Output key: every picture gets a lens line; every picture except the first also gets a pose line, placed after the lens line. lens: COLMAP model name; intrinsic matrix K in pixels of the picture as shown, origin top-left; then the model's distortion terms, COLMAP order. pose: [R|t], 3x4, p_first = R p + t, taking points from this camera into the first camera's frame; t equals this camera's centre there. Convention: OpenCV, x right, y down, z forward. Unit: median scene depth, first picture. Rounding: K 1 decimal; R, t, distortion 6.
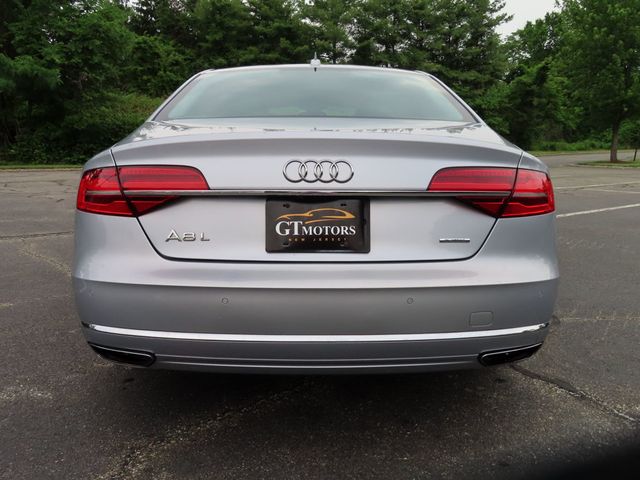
lens RADIAL K [[571.7, 0, 319.0], [0, 571.7, 237.2], [0, 0, 1]] dist [-0.007885, -0.004949]
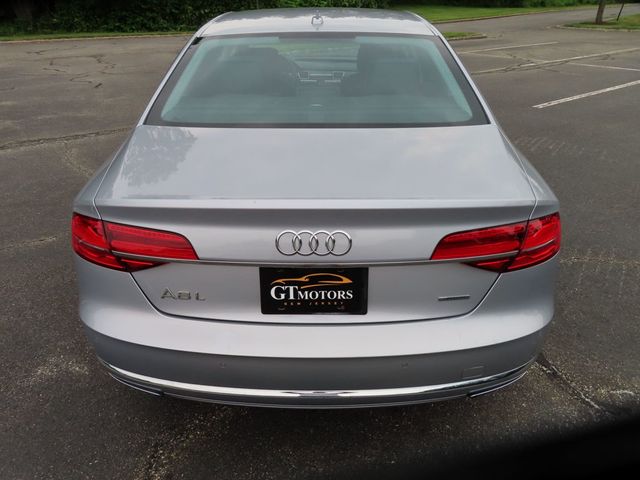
lens RADIAL K [[460.0, 0, 317.8], [0, 460.0, 239.5], [0, 0, 1]] dist [-0.010103, 0.004626]
pose [[0.999672, 0.004062, -0.025292, 0.021354], [0.004288, 0.946885, 0.321543, -0.313243], [0.025255, -0.321546, 0.946557, 0.256497]]
